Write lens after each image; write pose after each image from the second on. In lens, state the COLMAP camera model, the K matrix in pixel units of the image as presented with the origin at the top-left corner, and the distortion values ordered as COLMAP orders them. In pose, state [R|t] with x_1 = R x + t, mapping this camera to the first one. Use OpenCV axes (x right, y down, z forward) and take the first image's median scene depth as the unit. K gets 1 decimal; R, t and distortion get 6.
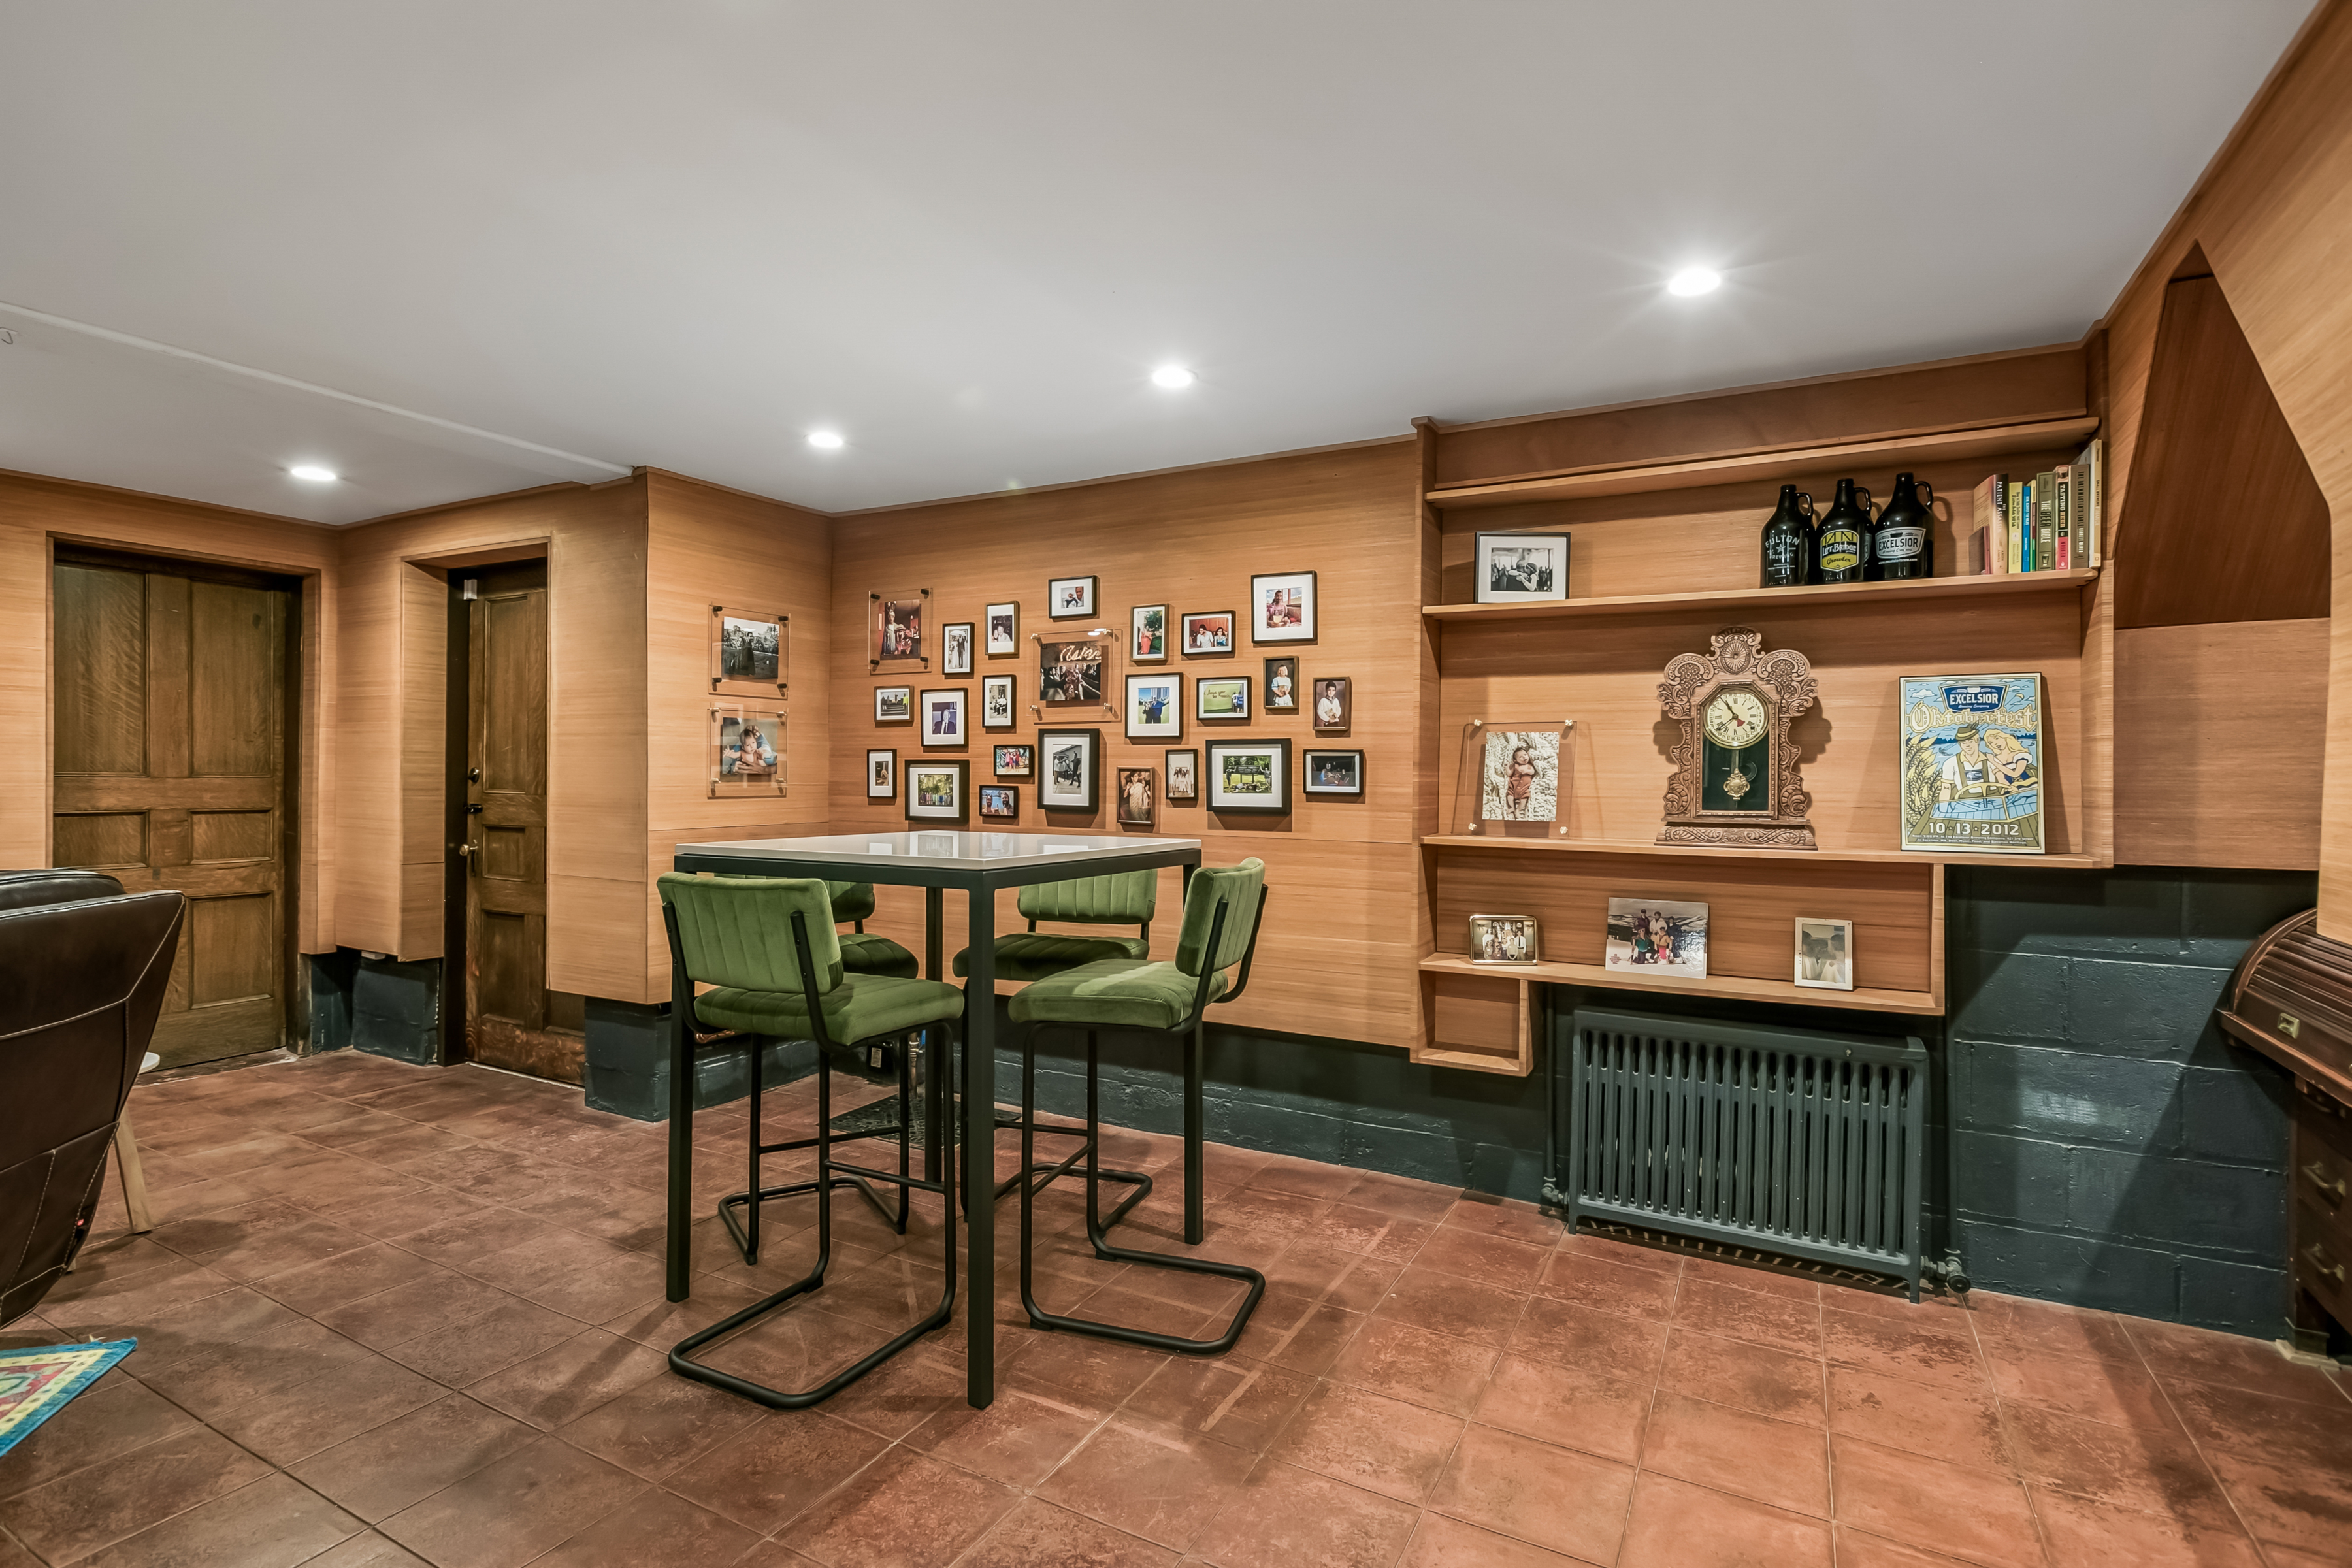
lens RADIAL K [[1147.7, 0, 1171.6], [0, 1147.7, 785.3], [0, 0, 1]] dist [0.000507, -0.000428]
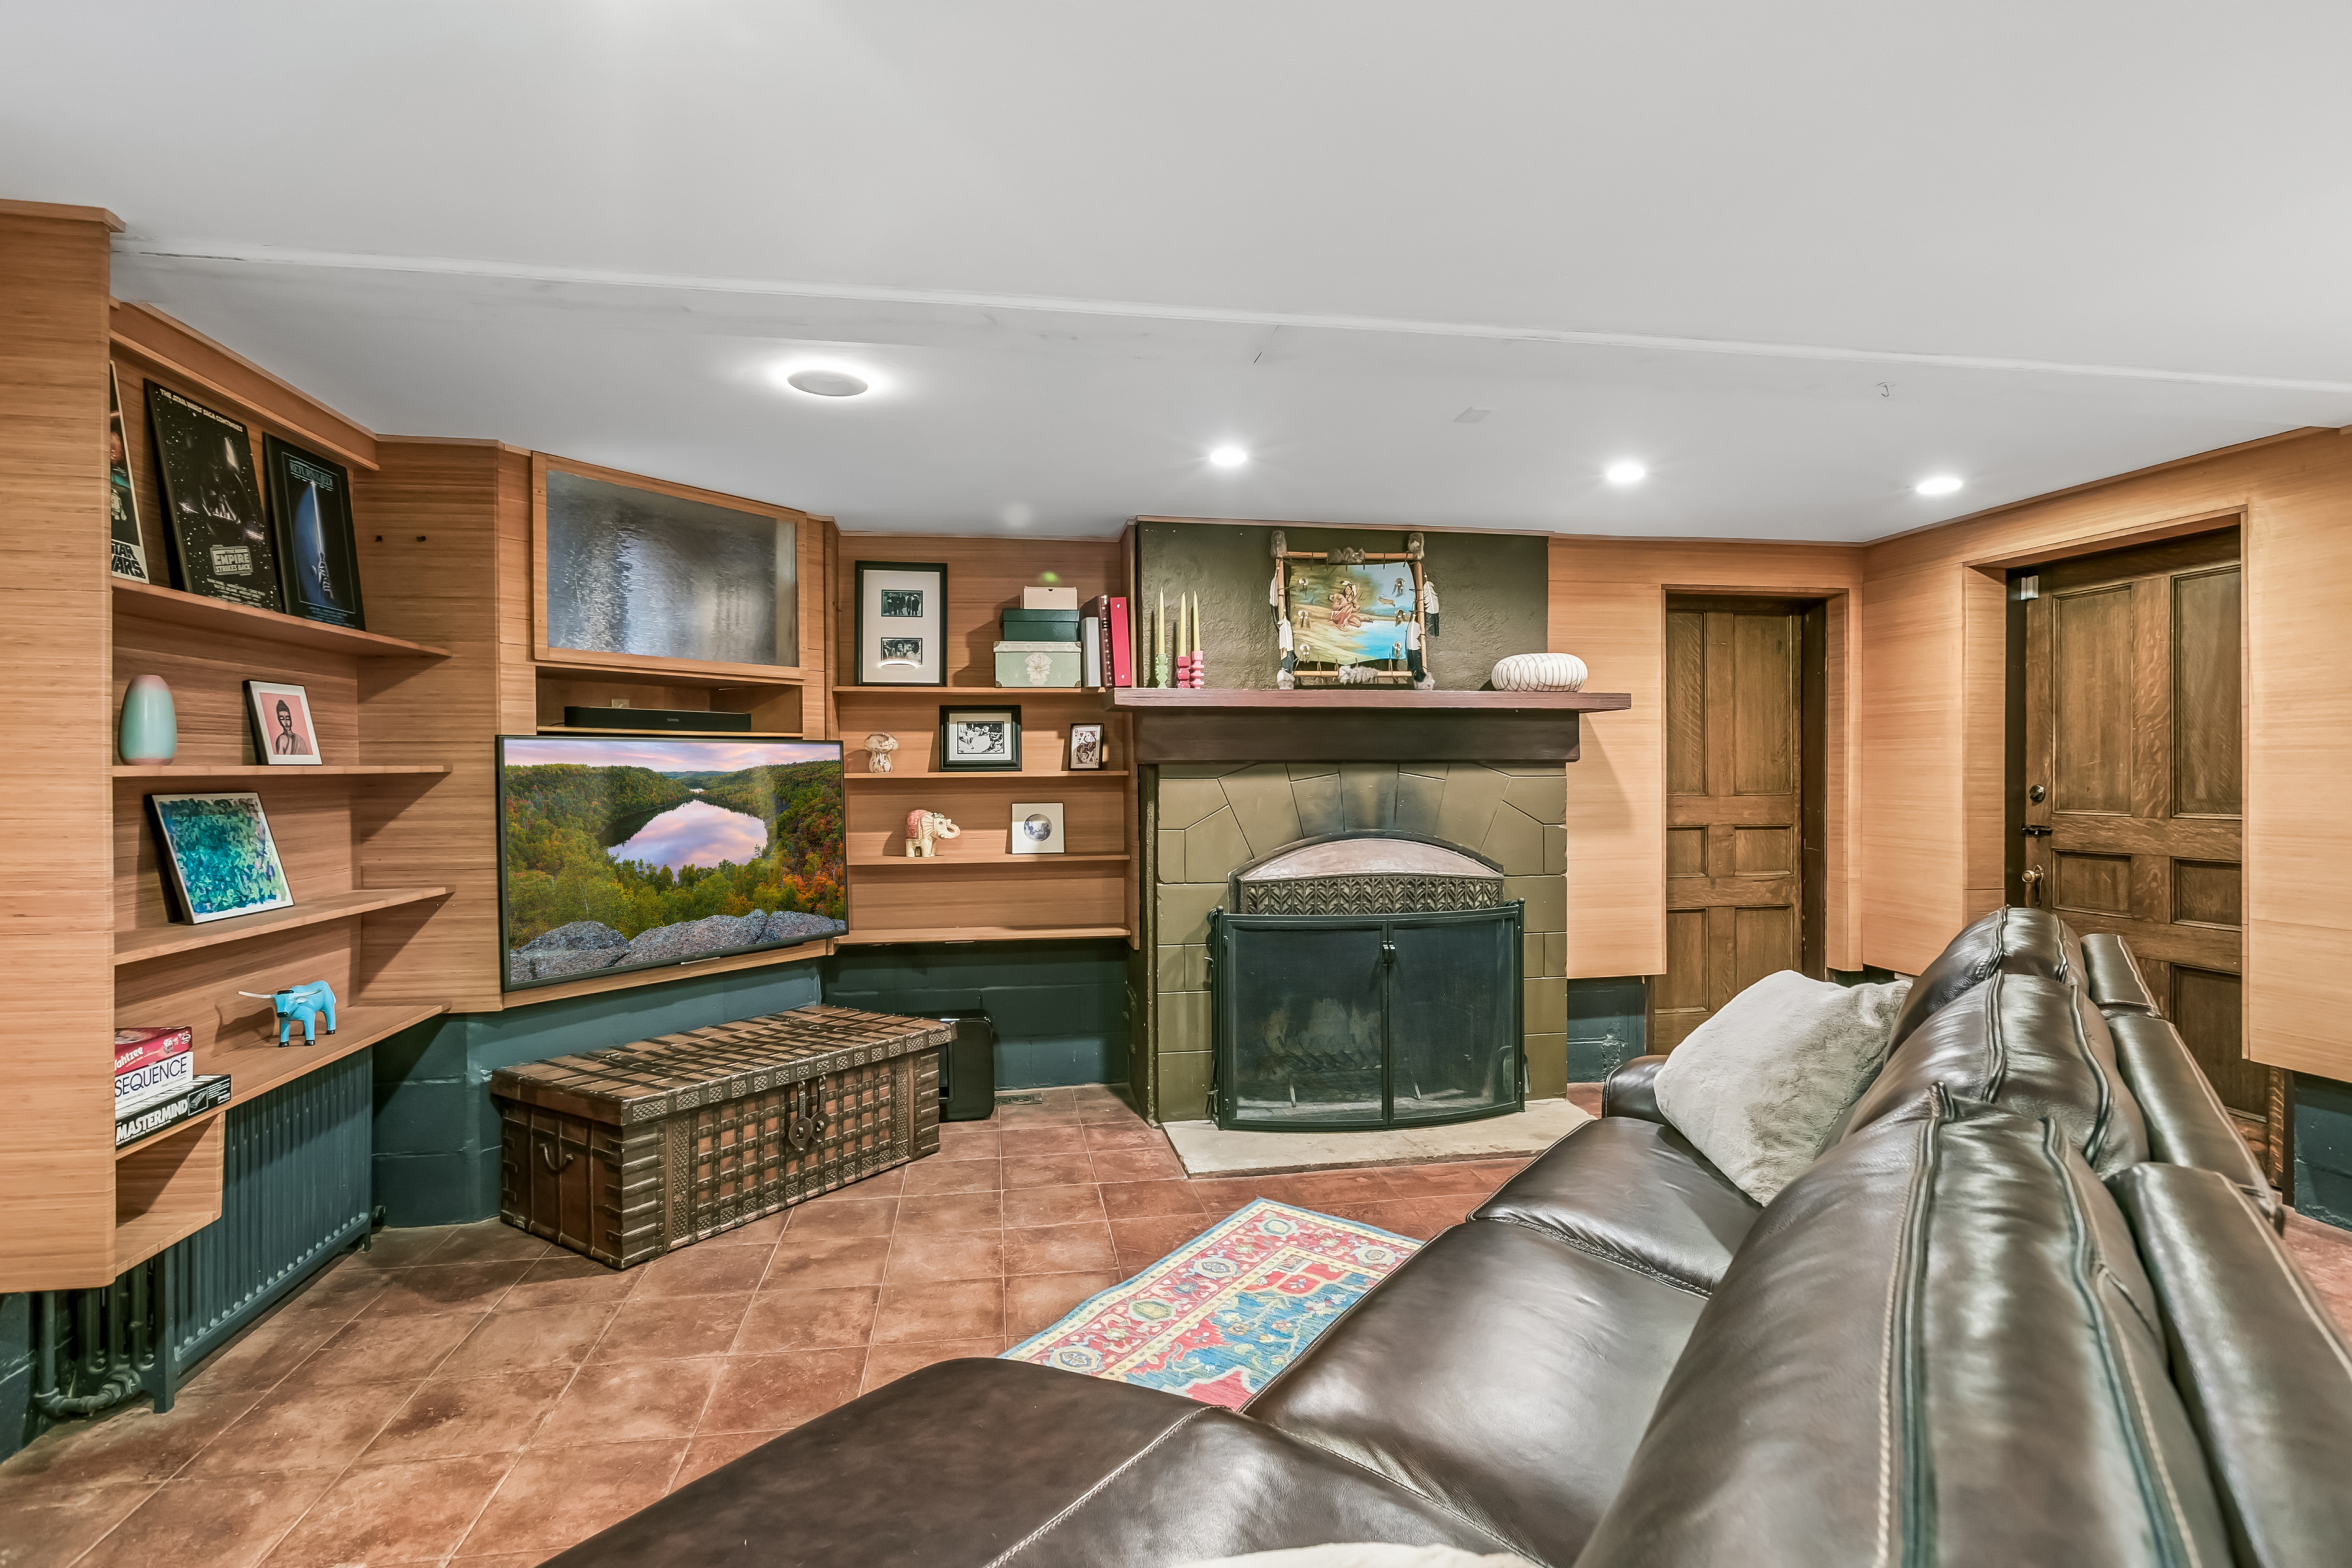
lens RADIAL K [[1147.7, 0, 1171.5], [0, 1147.7, 781.2], [0, 0, 1]] dist [0.000507, -0.000428]
pose [[0.623232, -0.007386, -0.782002, -0.332622], [0.002865, 0.999970, -0.007161, -0.014189], [0.782032, 0.002223, 0.623235, -0.093398]]
